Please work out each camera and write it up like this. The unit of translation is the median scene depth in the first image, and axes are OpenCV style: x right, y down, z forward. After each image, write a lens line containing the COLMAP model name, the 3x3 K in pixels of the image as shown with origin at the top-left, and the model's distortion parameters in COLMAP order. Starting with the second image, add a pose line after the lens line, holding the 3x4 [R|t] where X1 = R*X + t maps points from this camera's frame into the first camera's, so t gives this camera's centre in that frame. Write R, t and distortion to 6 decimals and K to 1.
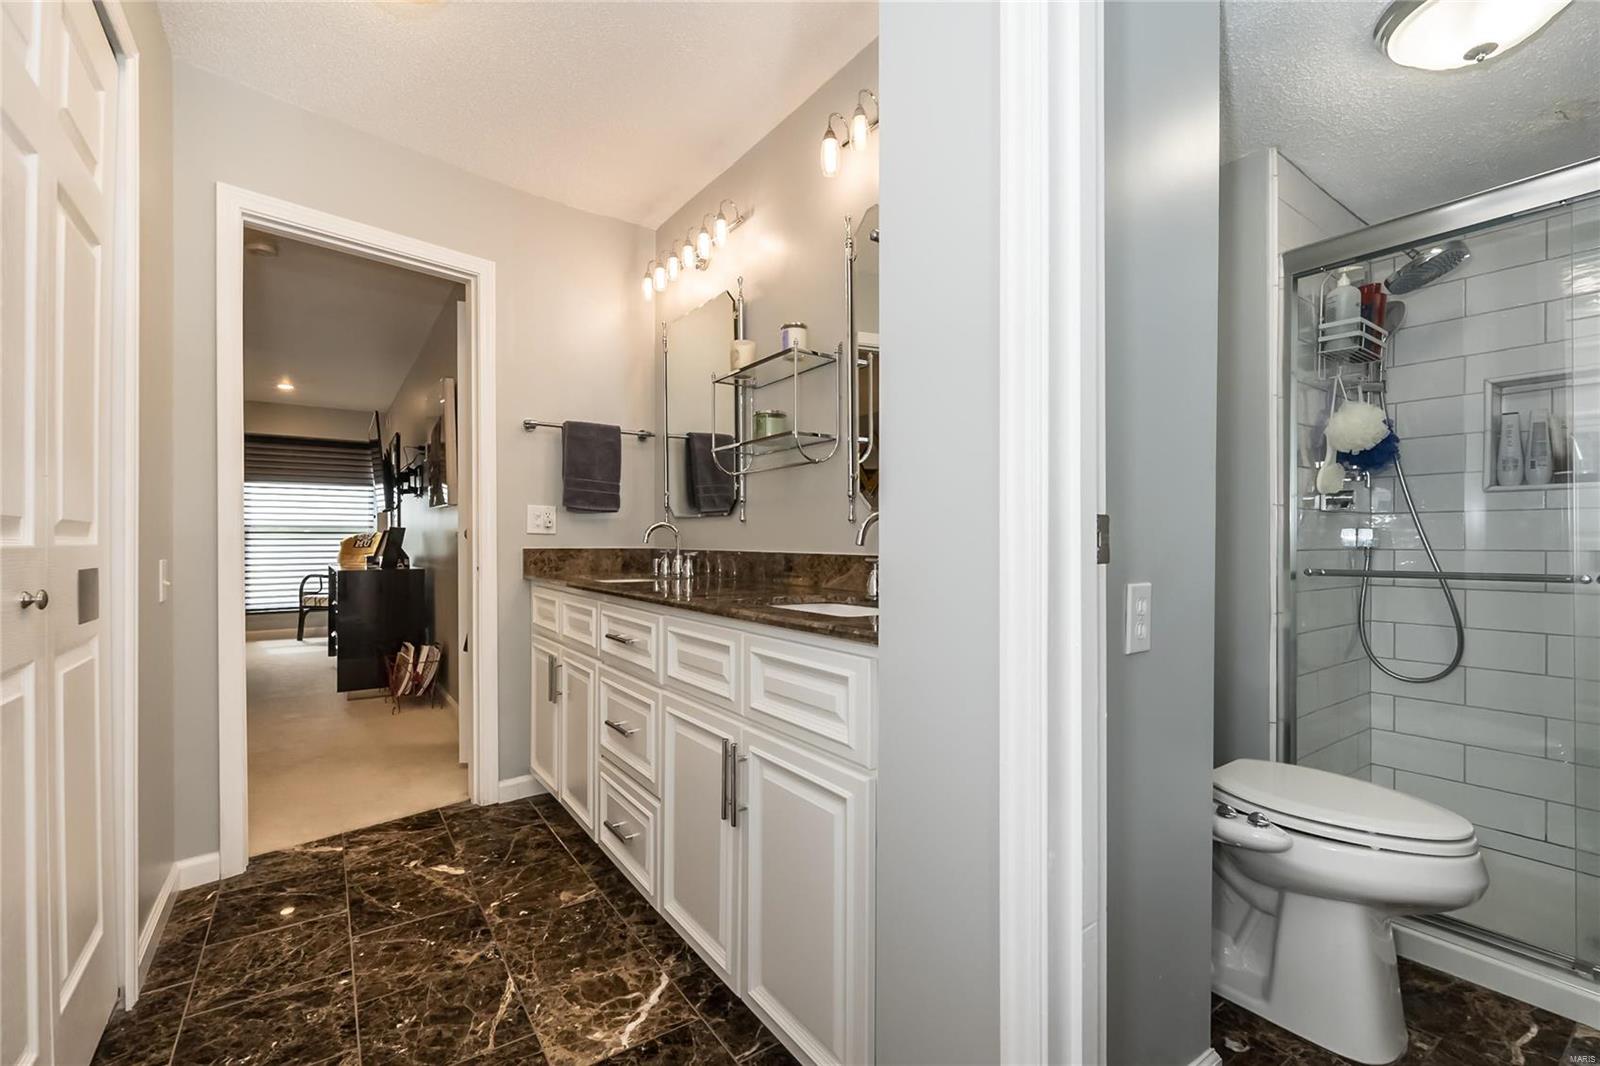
lens RADIAL K [[656.4, 0, 795.8], [0, 656.4, 538.6], [0, 0, 1]] dist [0.000343, -0.000096]
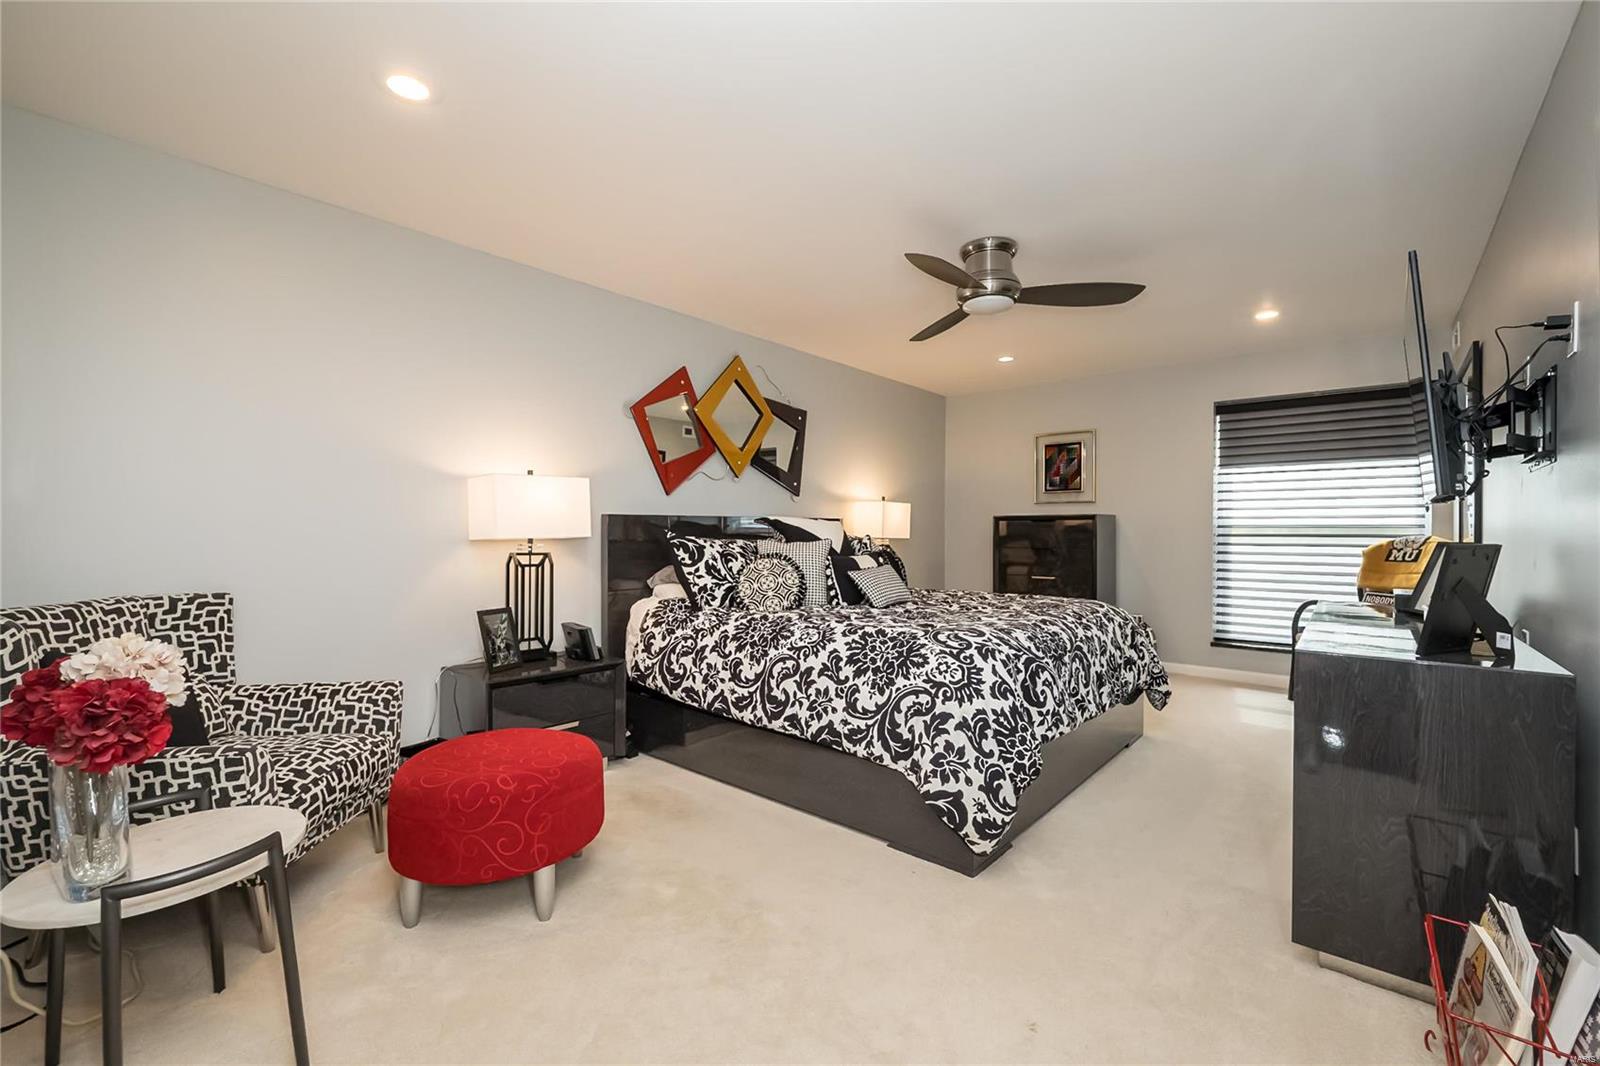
lens RADIAL K [[656.4, 0, 799.0], [0, 656.4, 532.5], [0, 0, 1]] dist [0.000343, -0.000096]
pose [[0.224682, 0.010385, -0.974377, -0.278964], [-0.007464, 0.999932, 0.008936, -0.019846], [0.974404, 0.005265, 0.224744, 0.459323]]
